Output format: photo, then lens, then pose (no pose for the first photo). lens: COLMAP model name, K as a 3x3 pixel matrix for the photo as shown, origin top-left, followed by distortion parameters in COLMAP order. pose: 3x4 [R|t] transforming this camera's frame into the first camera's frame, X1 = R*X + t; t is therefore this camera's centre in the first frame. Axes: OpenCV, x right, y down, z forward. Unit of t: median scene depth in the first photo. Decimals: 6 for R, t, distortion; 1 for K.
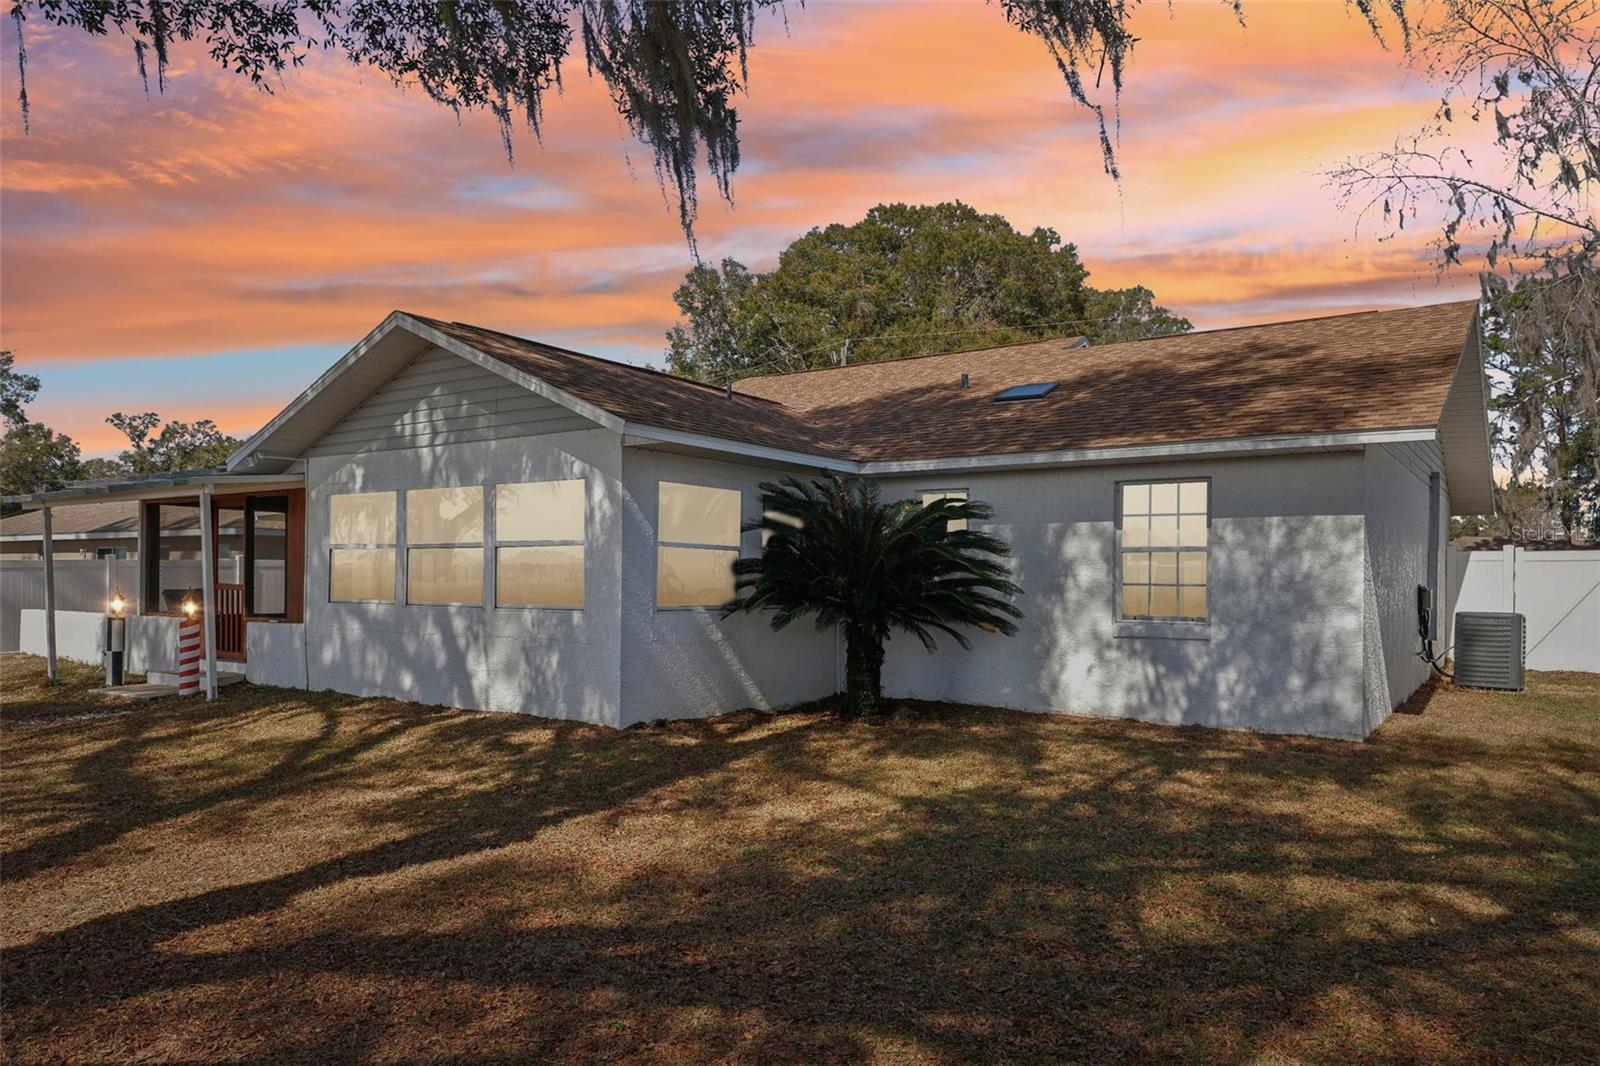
lens RADIAL K [[1045.6, 0, 770.6], [0, 1045.6, 601.1], [0, 0, 1]] dist [-0.001028, -0.000243]
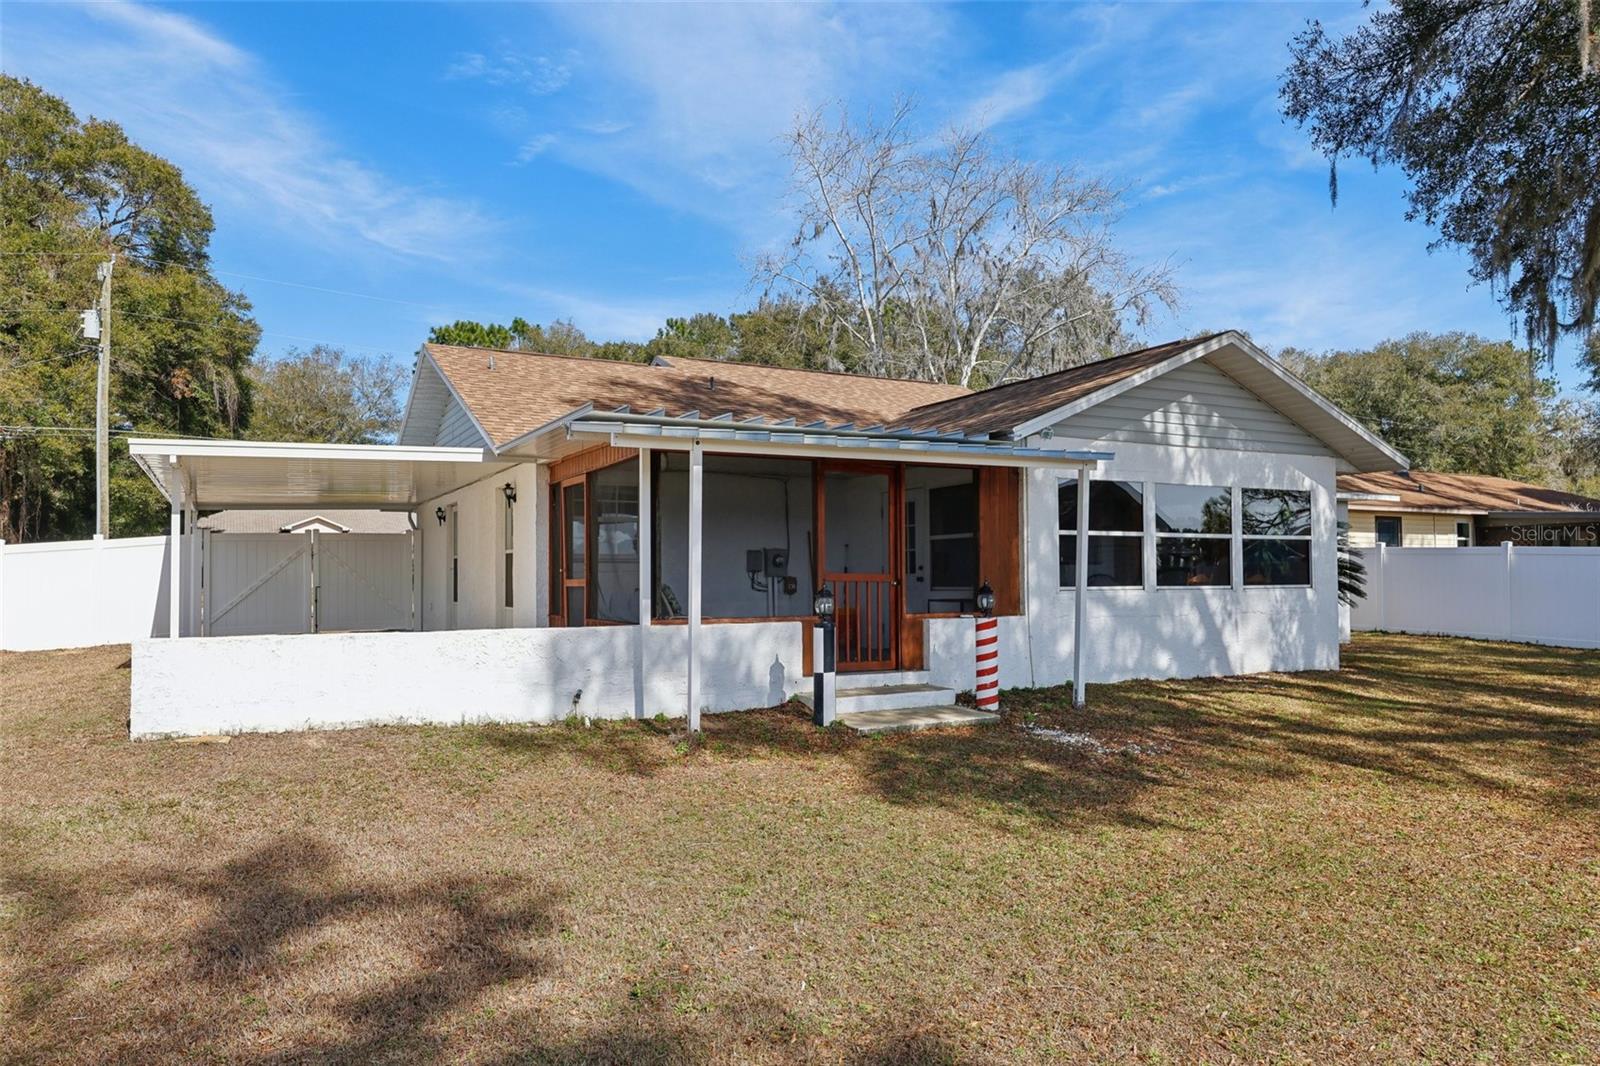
lens RADIAL K [[1051.0, 0, 754.8], [0, 1051.0, 550.3], [0, 0, 1]] dist [0.004254, -0.000249]
pose [[0.477415, 0.009259, 0.878629, -1.613080], [0.020562, 0.999553, -0.021706, -0.023430], [-0.878437, 0.028429, 0.477012, 0.916733]]
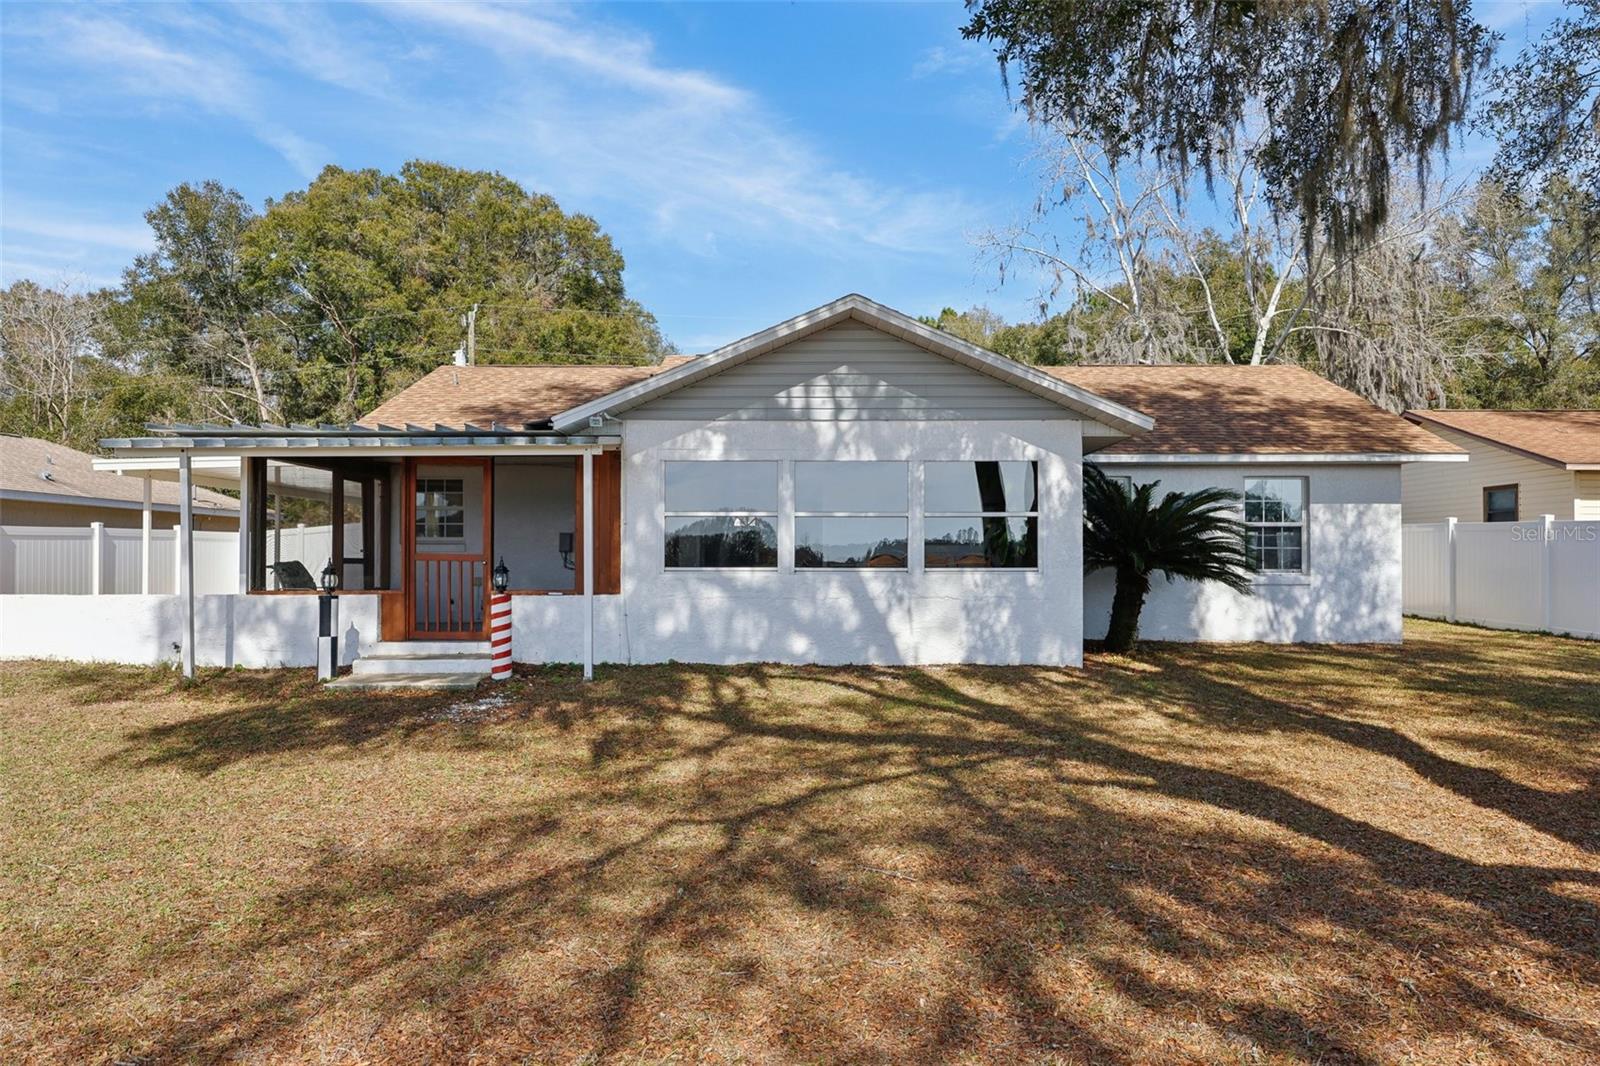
lens RADIAL K [[1051.0, 0, 754.8], [0, 1051.0, 550.3], [0, 0, 1]] dist [0.004254, -0.000249]
pose [[0.836657, -0.004940, 0.547705, -1.027624], [0.016211, 0.999745, -0.015746, -0.001564], [-0.547487, 0.022053, 0.836524, 0.165108]]
